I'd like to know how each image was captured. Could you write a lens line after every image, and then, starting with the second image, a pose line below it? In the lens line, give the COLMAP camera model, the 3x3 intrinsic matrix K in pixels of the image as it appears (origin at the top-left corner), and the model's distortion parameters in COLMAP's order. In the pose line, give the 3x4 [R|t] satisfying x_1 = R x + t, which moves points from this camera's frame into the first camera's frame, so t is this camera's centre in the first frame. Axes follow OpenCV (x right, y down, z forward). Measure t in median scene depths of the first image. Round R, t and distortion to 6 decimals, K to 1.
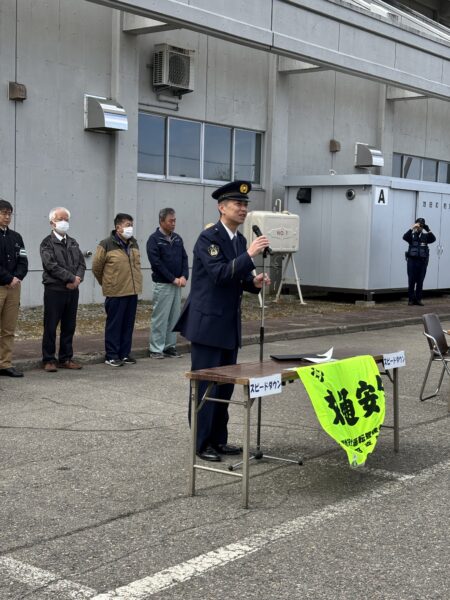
lens RADIAL K [[907.4, 0, 215.2], [0, 907.4, 302.0], [0, 0, 1]] dist [0.253262, -0.958336]
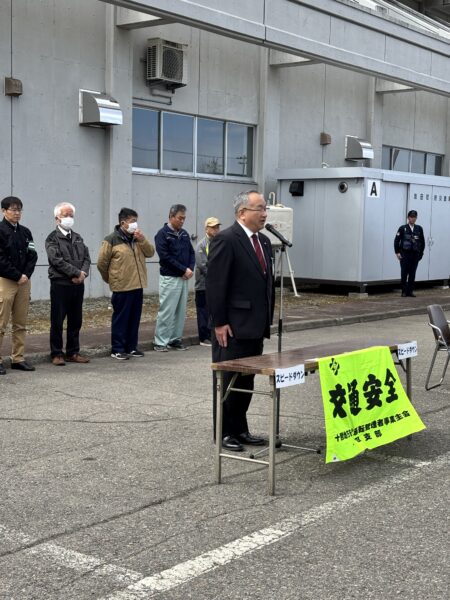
lens RADIAL K [[907.4, 0, 215.2], [0, 907.4, 302.0], [0, 0, 1]] dist [0.253262, -0.958336]
pose [[0.999830, -0.008896, 0.016140, -0.018984], [0.008773, 0.999932, 0.007704, -0.000192], [-0.016208, -0.007561, 0.999840, -0.011451]]
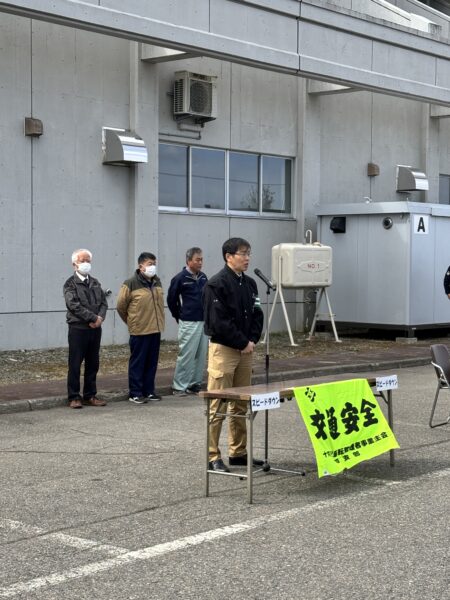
lens RADIAL K [[1070.9, 0, 225.0], [0, 1070.9, 300.0], [0, 0, 1]] dist [0.164187, -0.175480]
pose [[0.999491, -0.019302, -0.025398, 0.017019], [0.018204, 0.998919, -0.042776, 0.007755], [0.026196, 0.042292, 0.998762, -0.174042]]
